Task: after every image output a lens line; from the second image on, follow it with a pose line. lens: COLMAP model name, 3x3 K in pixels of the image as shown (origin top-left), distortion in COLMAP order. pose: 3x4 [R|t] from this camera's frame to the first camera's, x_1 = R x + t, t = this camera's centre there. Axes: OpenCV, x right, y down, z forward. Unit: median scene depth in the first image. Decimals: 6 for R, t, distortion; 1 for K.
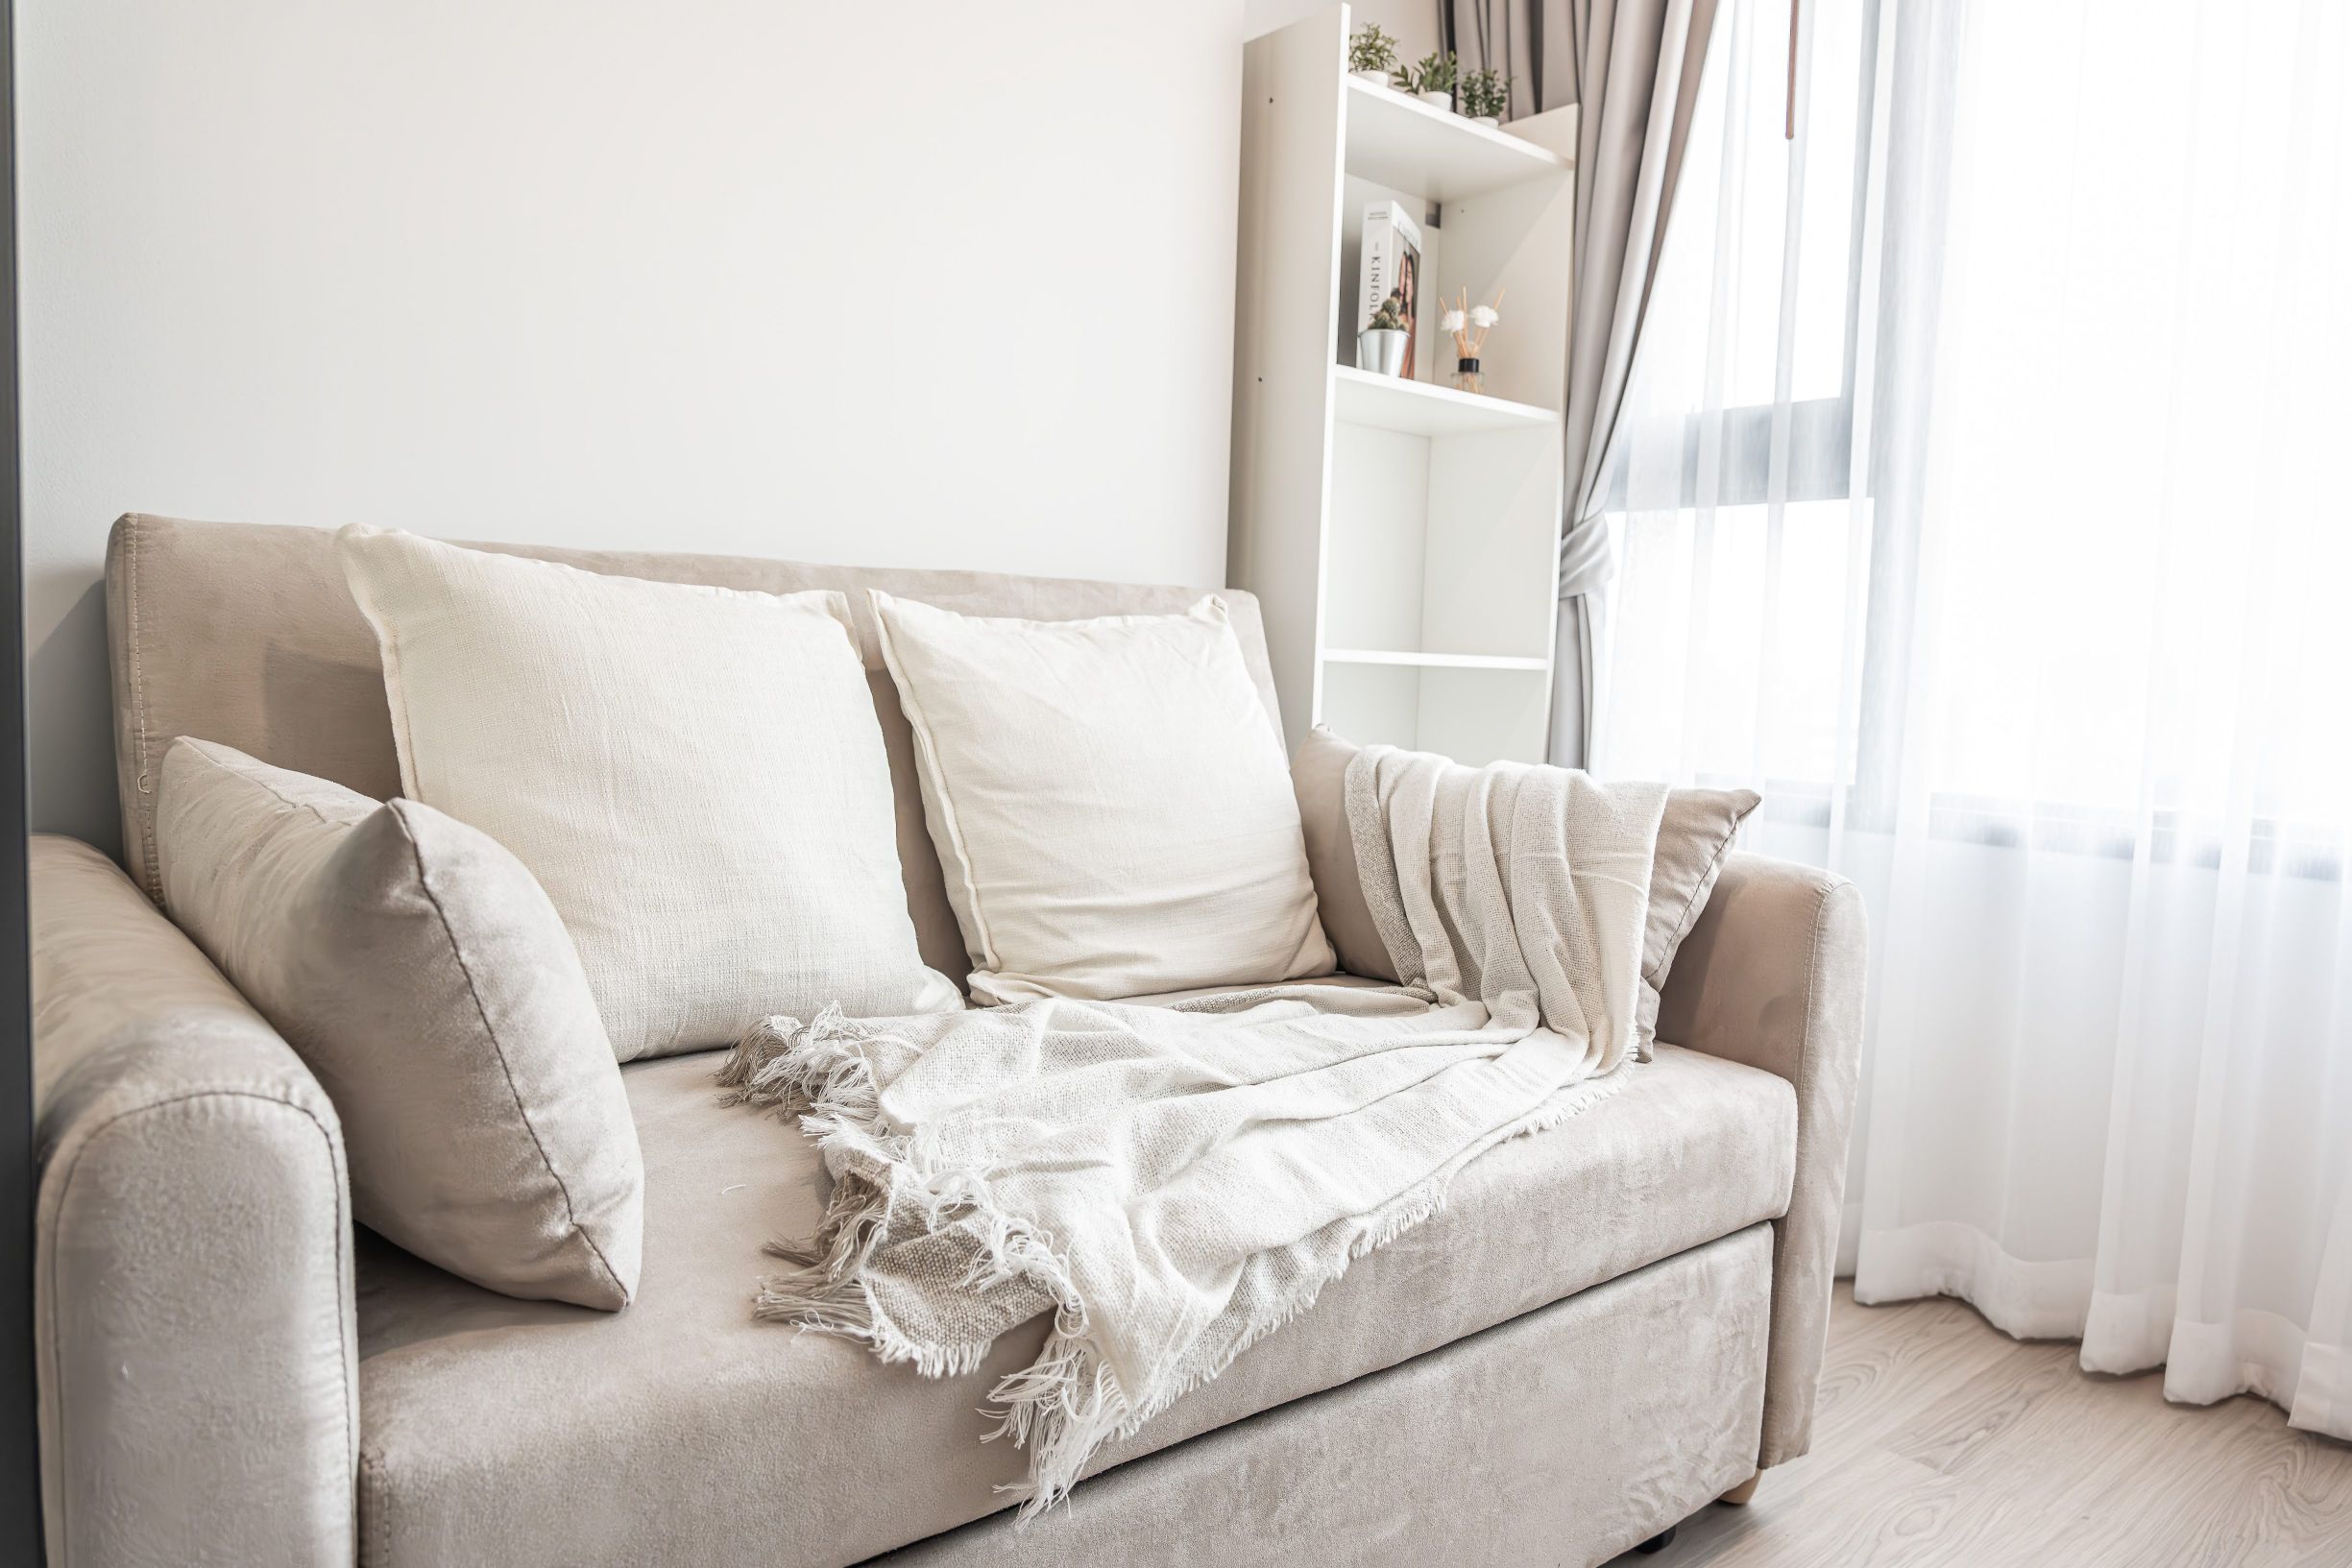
lens RADIAL K [[1741.6, 0, 1176.0], [0, 1741.6, 784.0], [0, 0, 1]] dist [-0.066057, 0.002397]
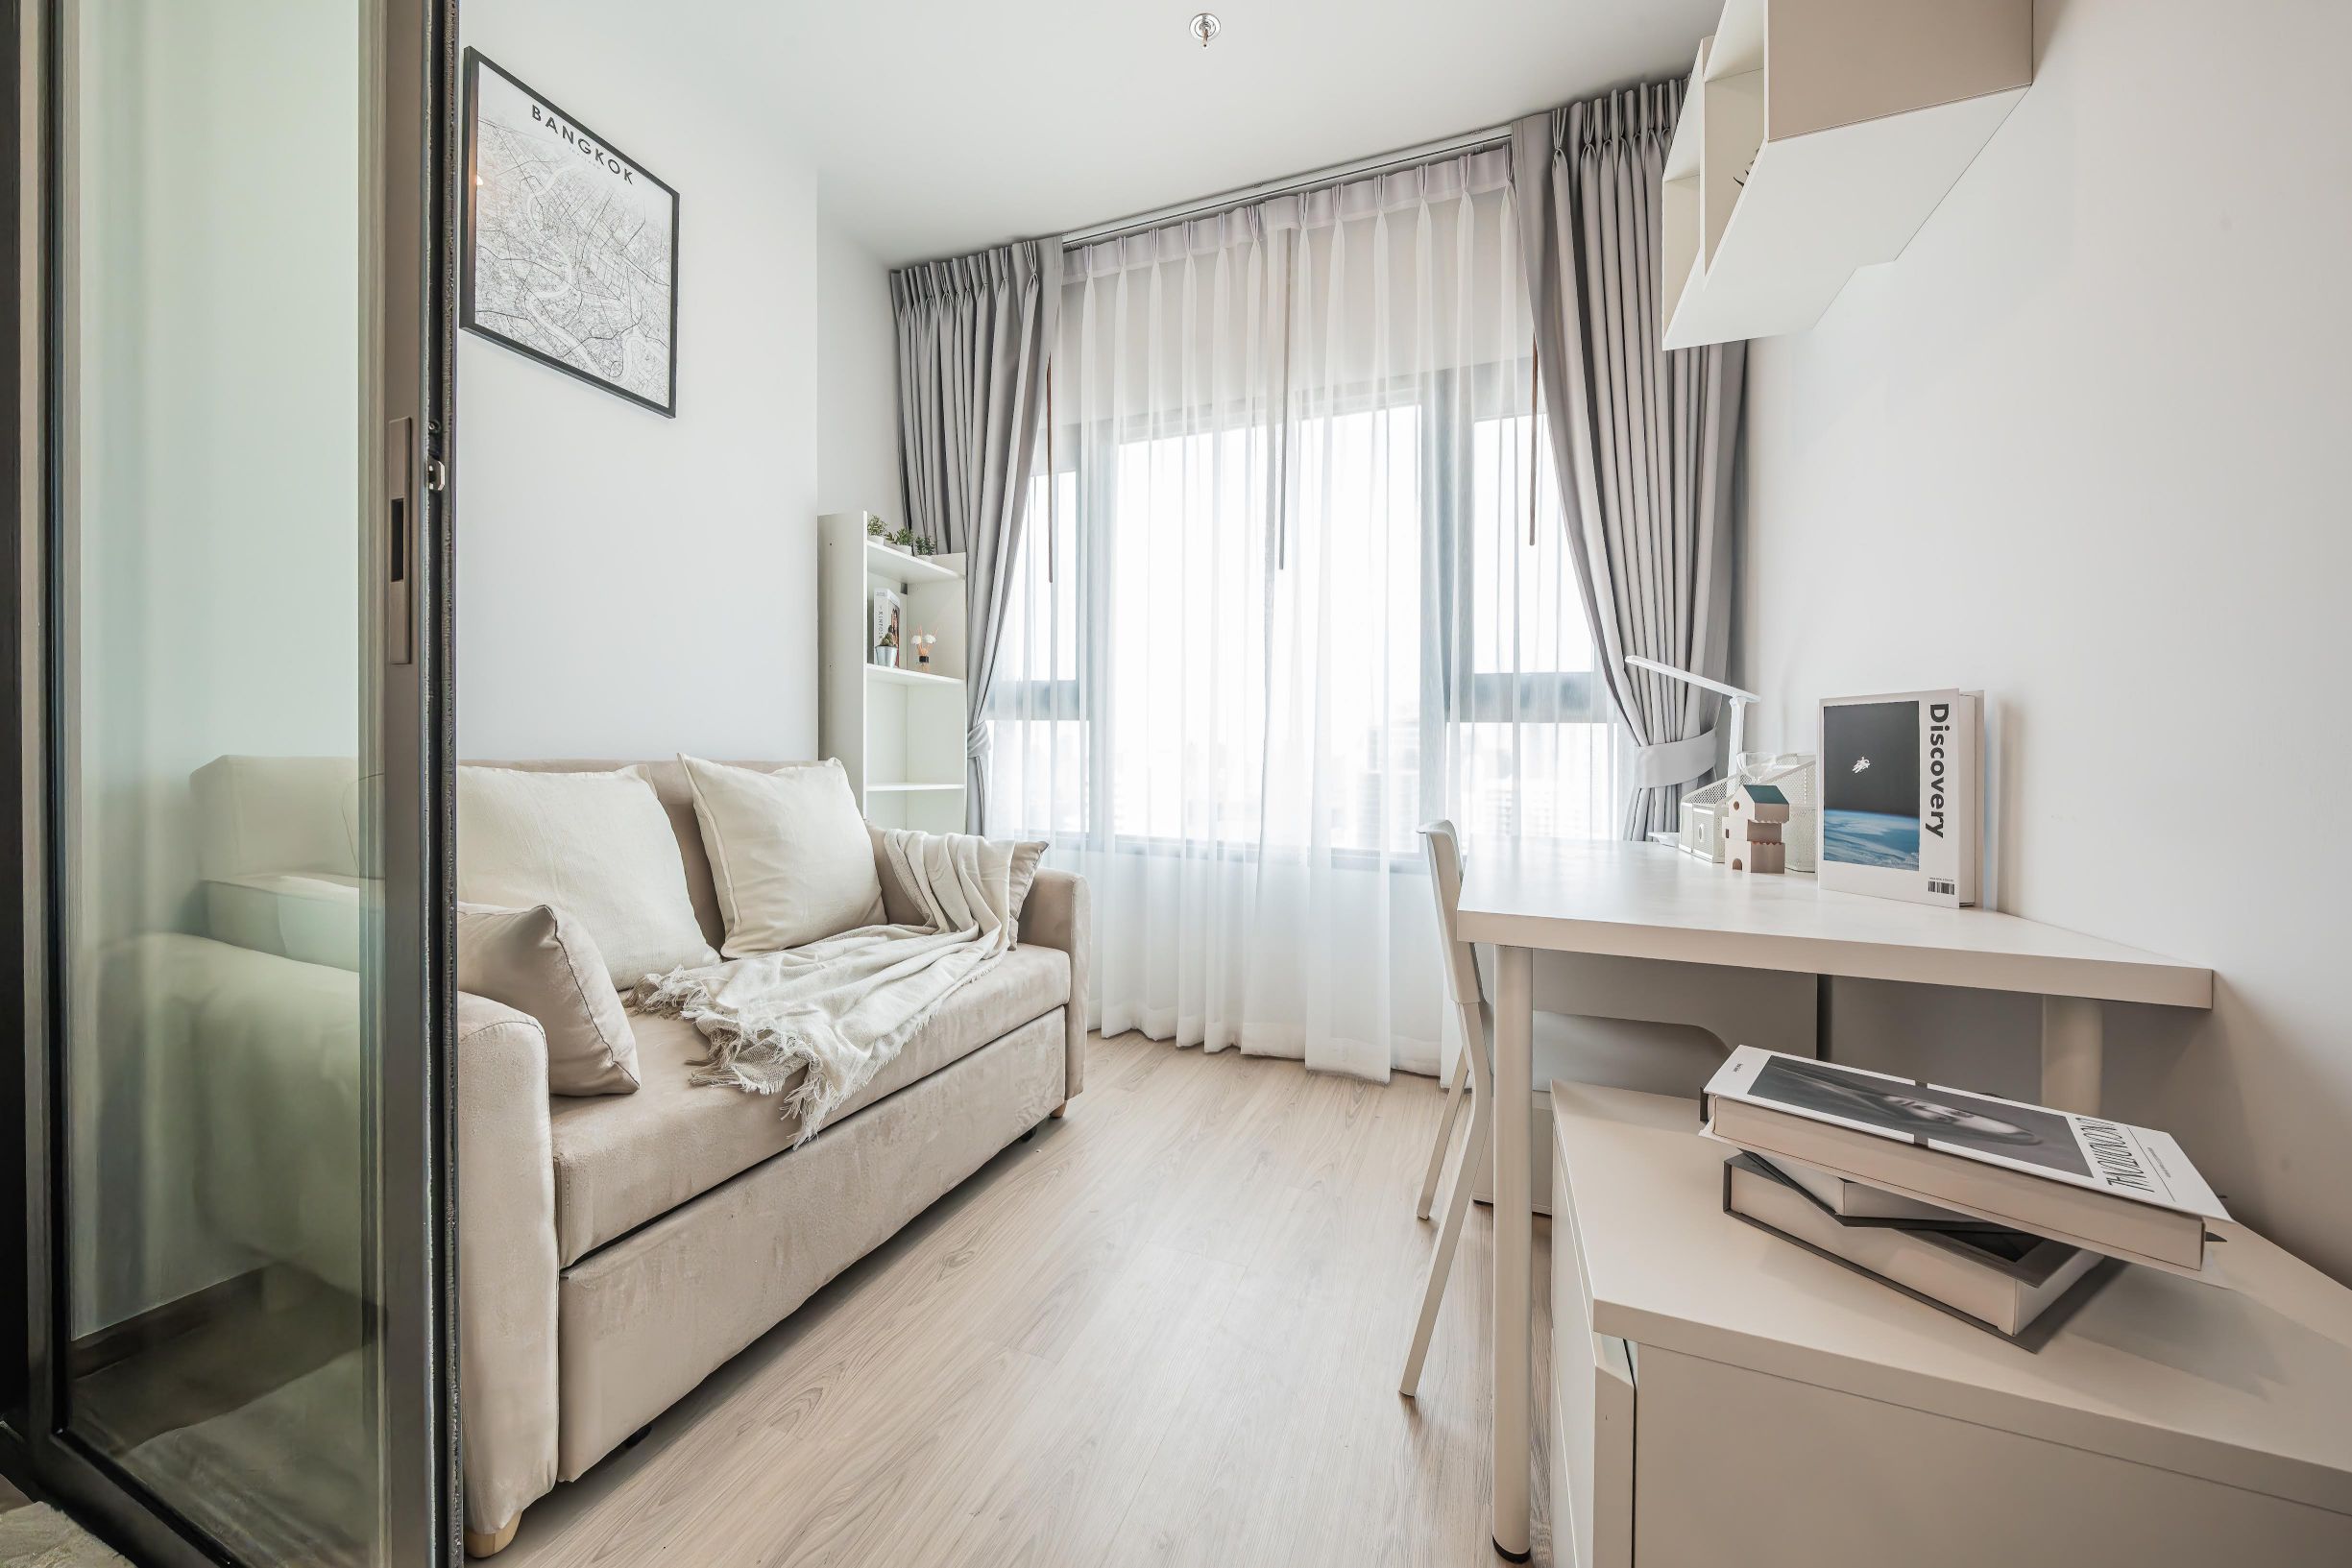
lens RADIAL K [[821.7, 0, 1102.3], [0, 821.7, 778.4], [0, 0, 1]] dist [0.001052, 0.000003]
pose [[0.928199, -0.042287, 0.369674, -0.054559], [0.065290, 0.996616, -0.049931, -0.030485], [-0.366312, 0.070481, 0.927819, -0.231903]]
